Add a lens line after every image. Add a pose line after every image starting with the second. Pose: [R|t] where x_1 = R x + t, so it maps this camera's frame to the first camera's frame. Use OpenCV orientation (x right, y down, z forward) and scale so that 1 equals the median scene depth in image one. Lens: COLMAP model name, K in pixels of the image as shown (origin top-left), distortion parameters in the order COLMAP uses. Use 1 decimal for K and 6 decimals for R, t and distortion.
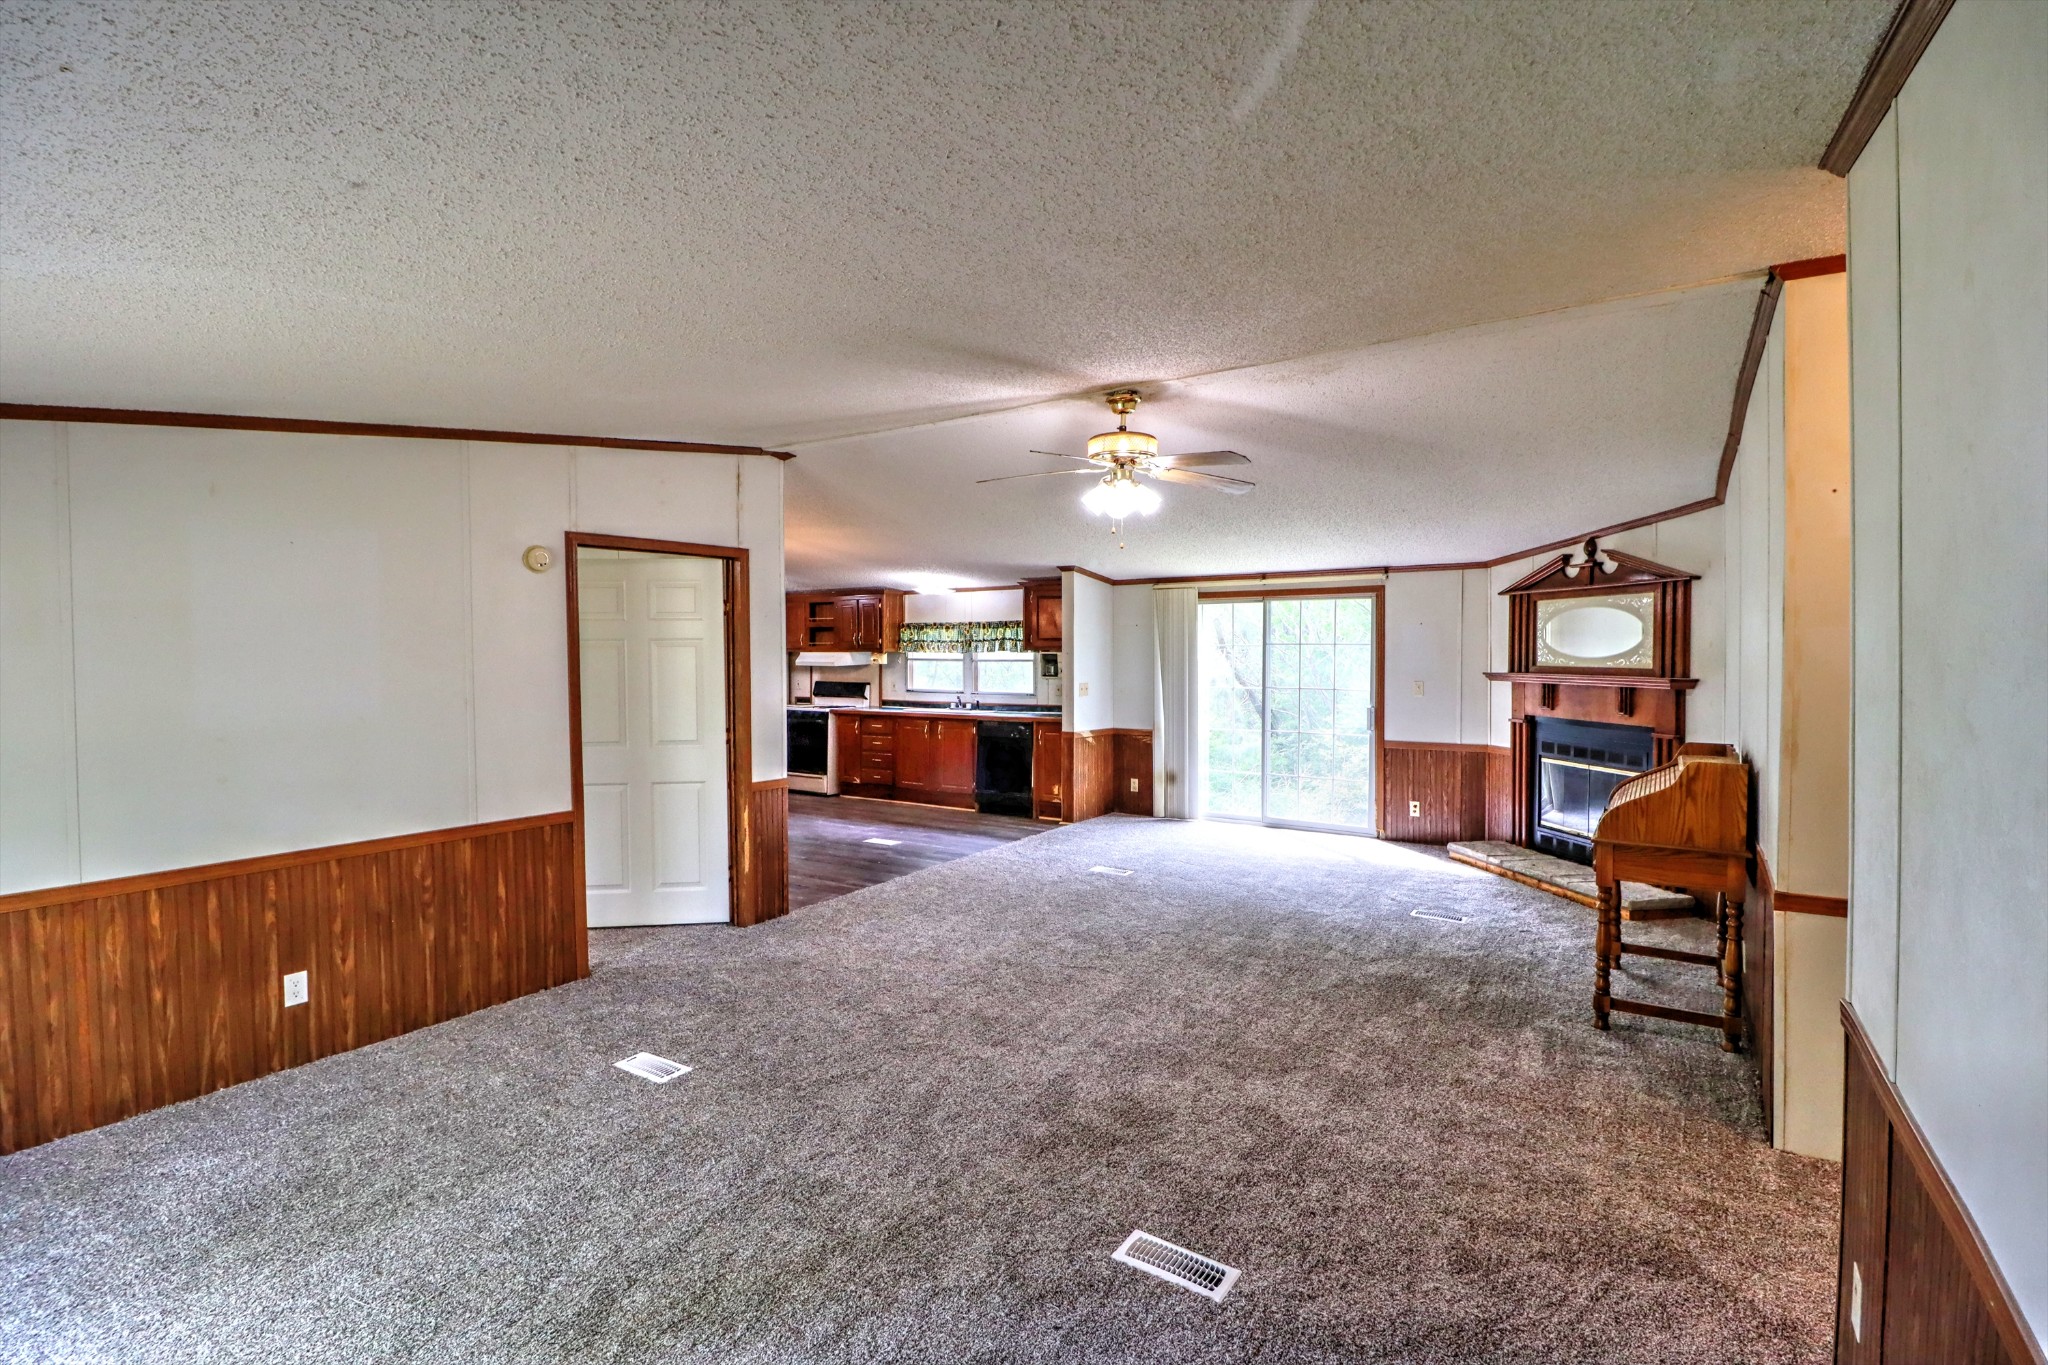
lens RADIAL K [[949.9, 0, 1034.9], [0, 949.9, 669.5], [0, 0, 1]] dist [-0.001213, -0.000397]
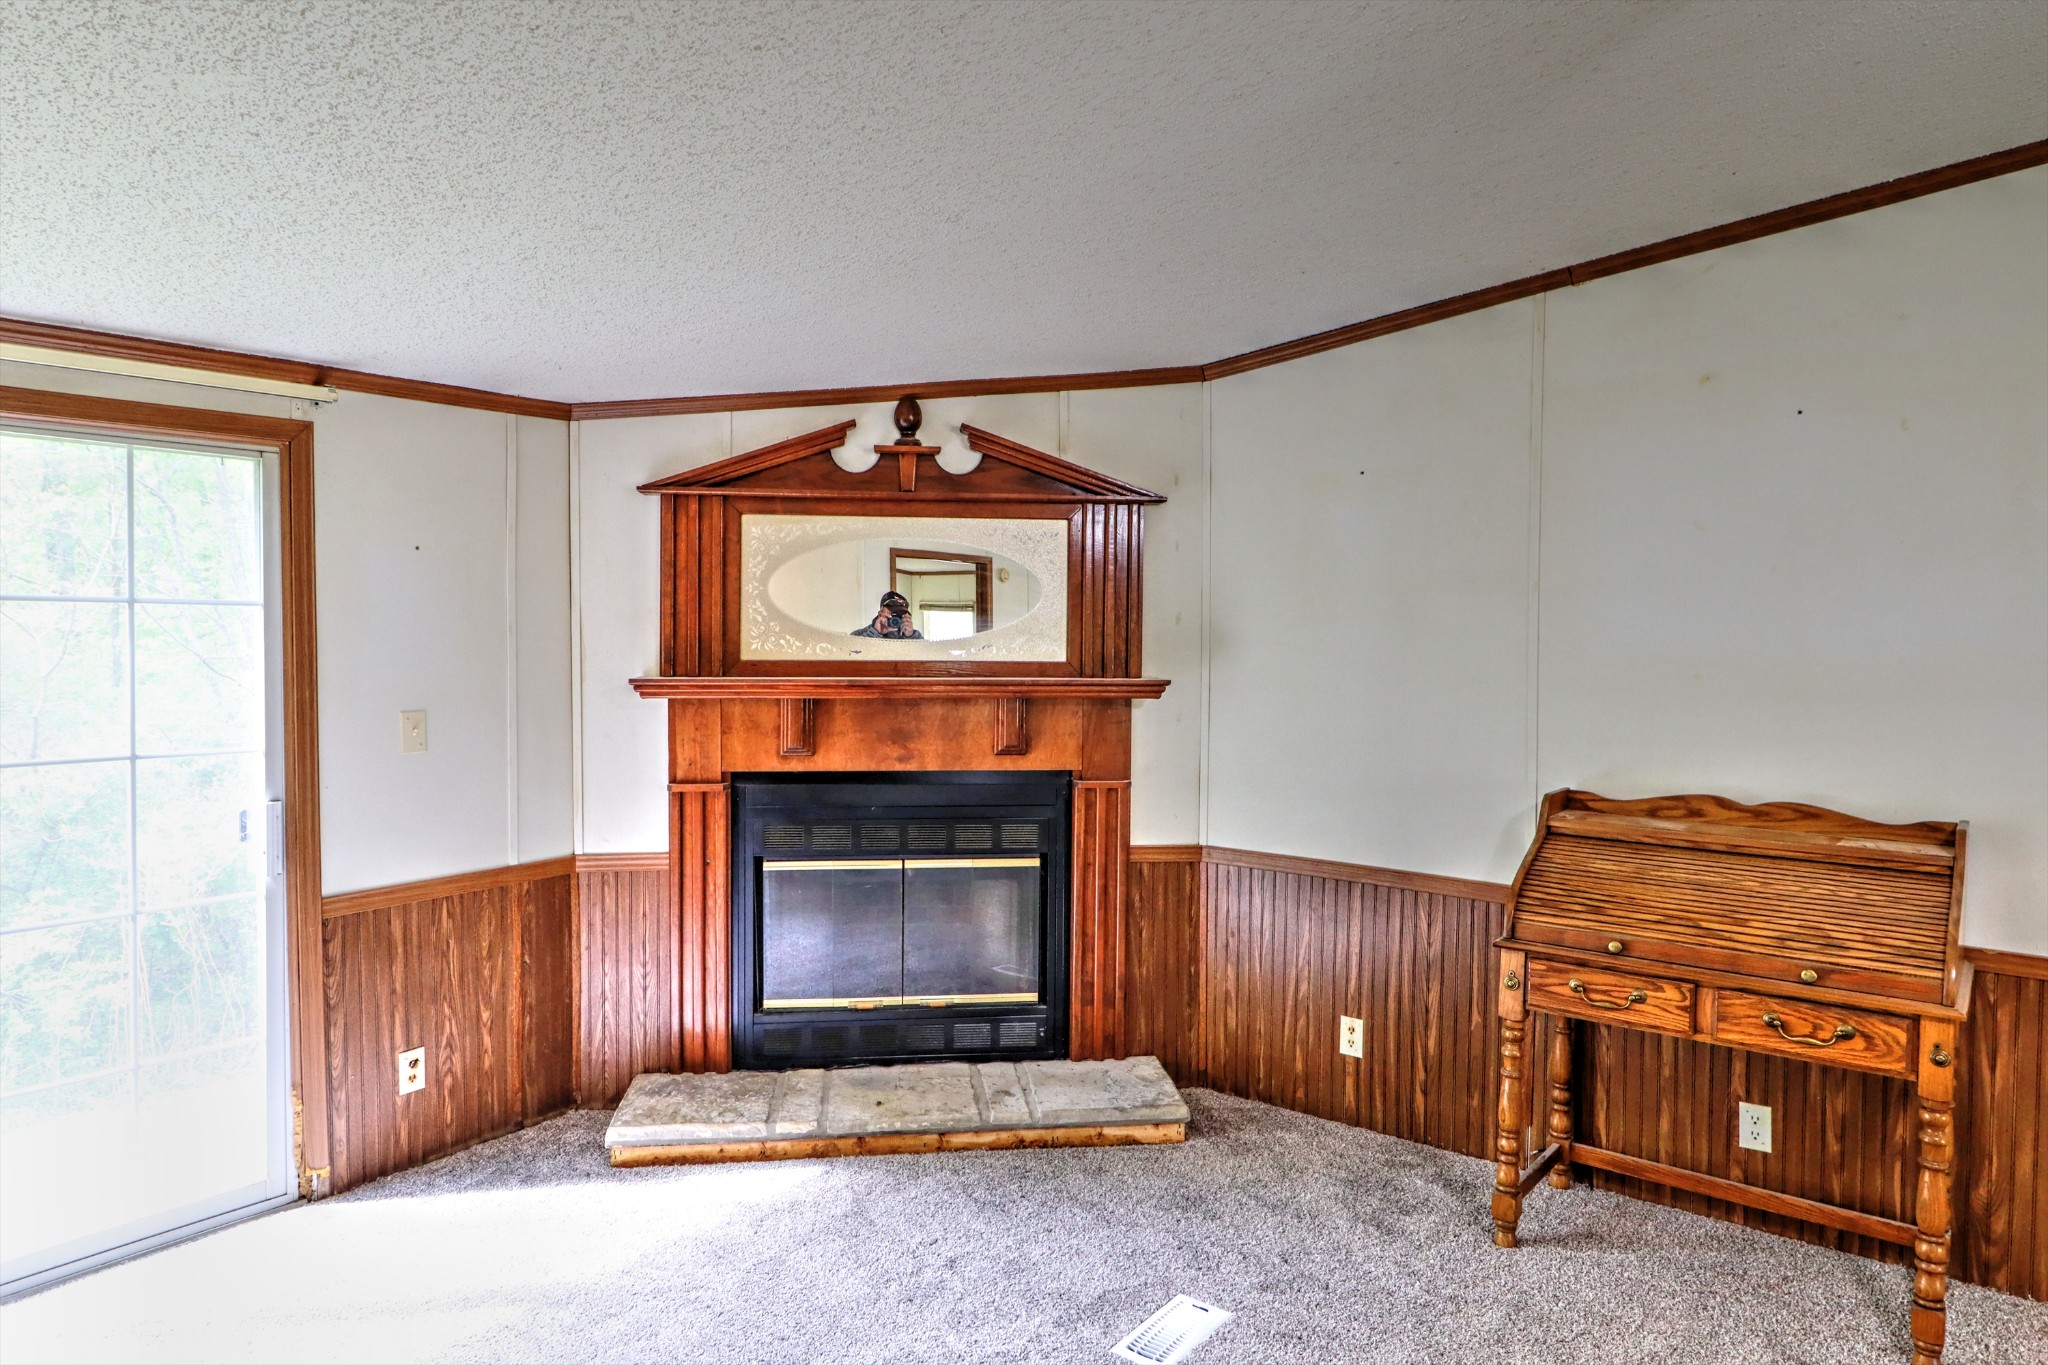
lens RADIAL K [[1336.4, 0, 1047.7], [0, 1336.4, 666.0], [0, 0, 1]] dist [0.008183, -0.002916]
pose [[0.056974, -0.038443, 0.997635, -0.088262], [0.011981, 0.999213, 0.037819, -0.022613], [-0.998304, 0.009797, 0.057389, 0.802556]]
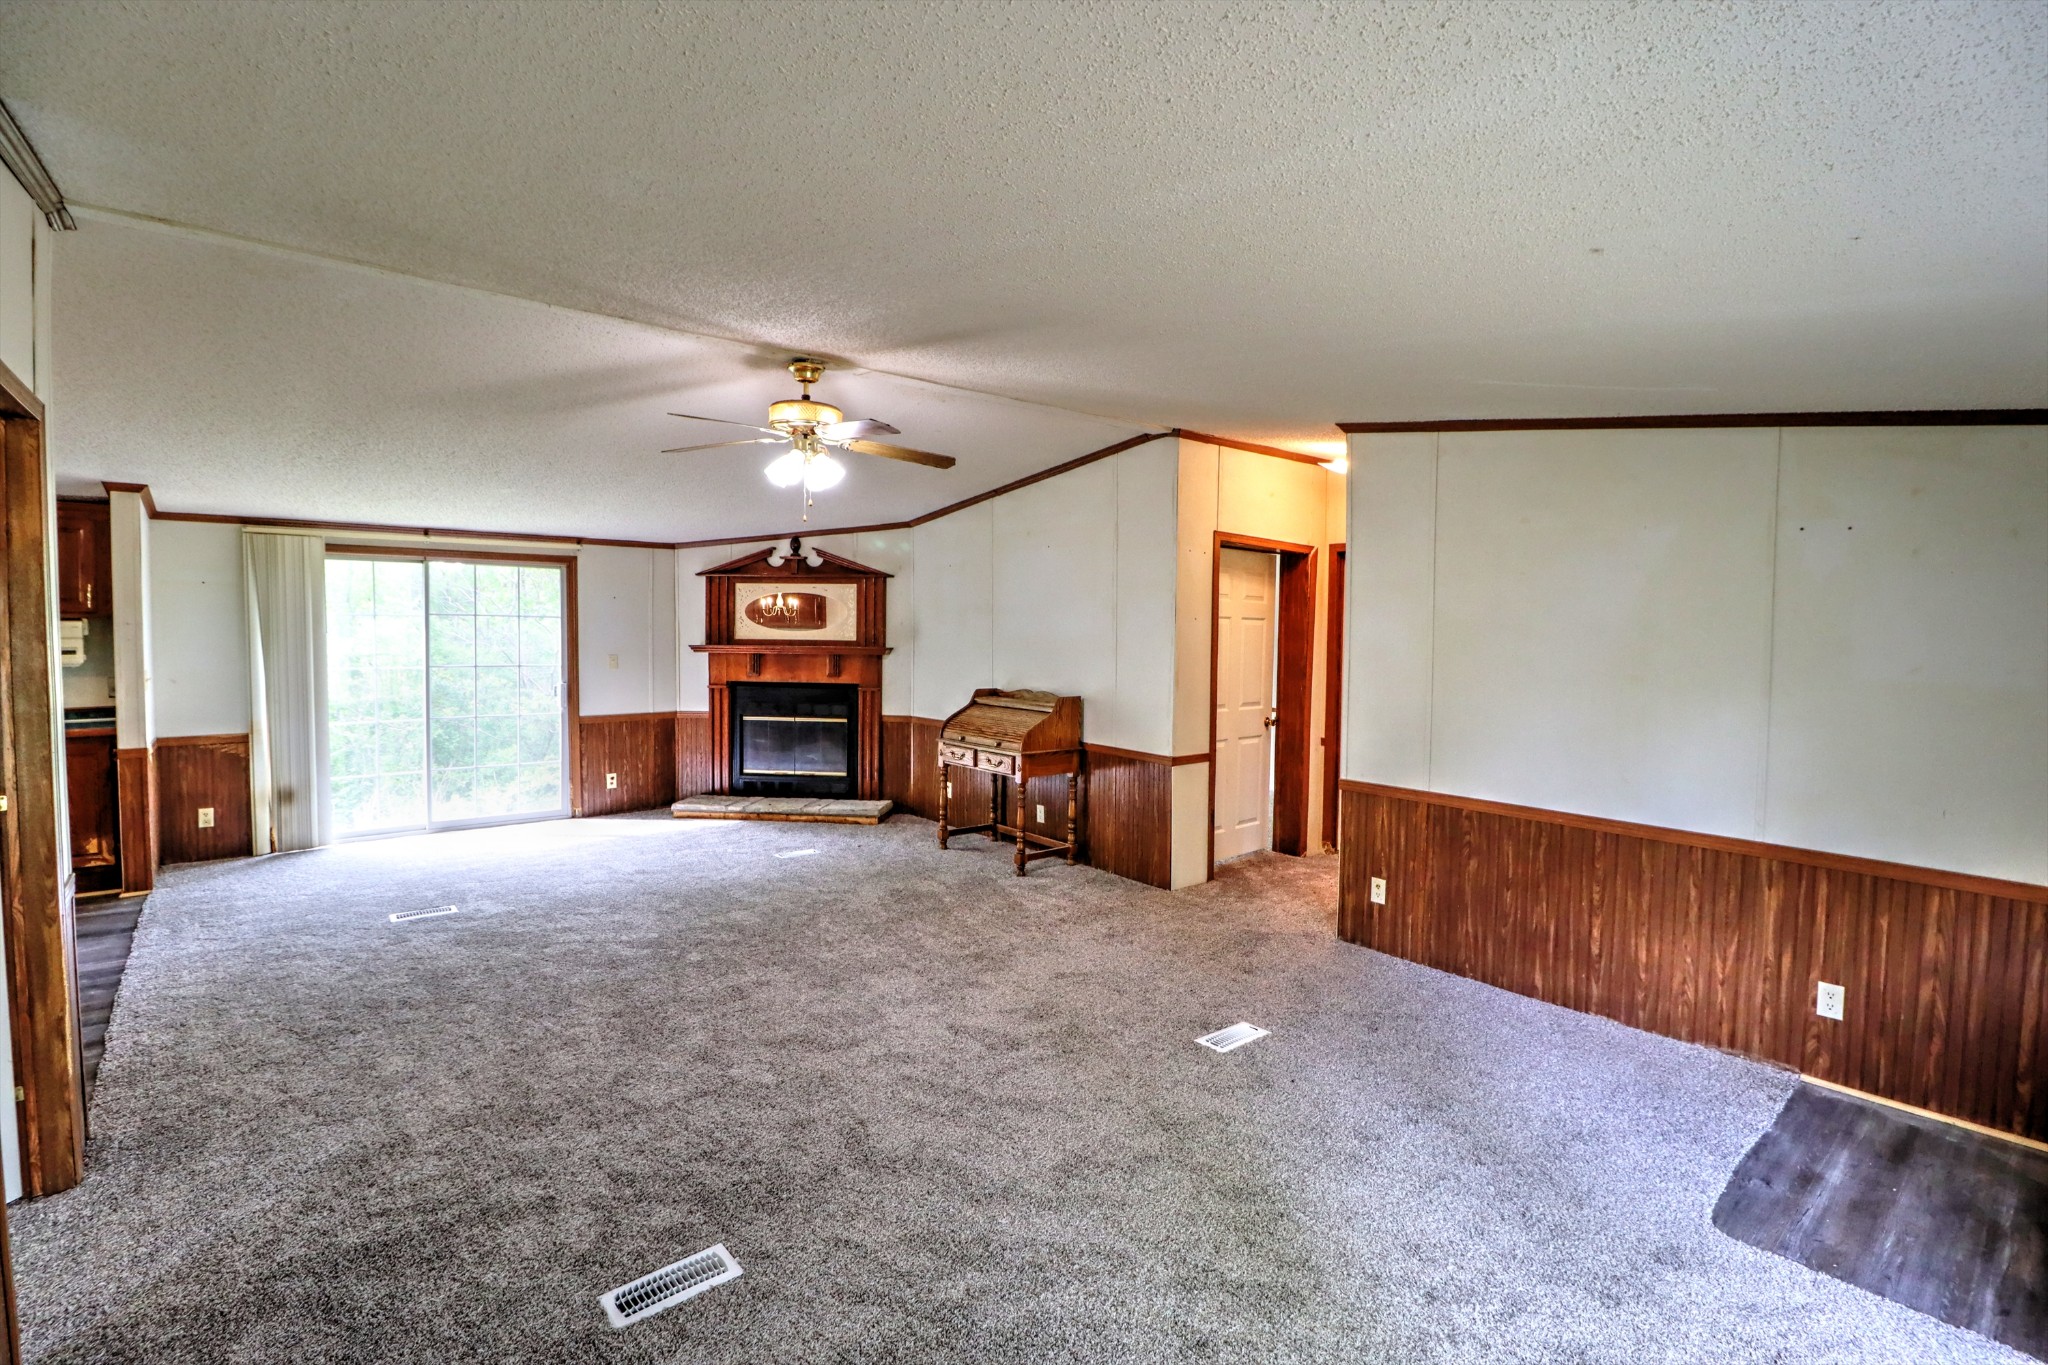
lens RADIAL K [[949.9, 0, 1034.9], [0, 949.9, 669.5], [0, 0, 1]] dist [-0.001213, -0.000397]
pose [[0.289059, -0.037549, 0.956575, -0.475514], [0.007980, 0.999290, 0.036814, -0.006002], [-0.957278, -0.003008, 0.289153, 0.301787]]
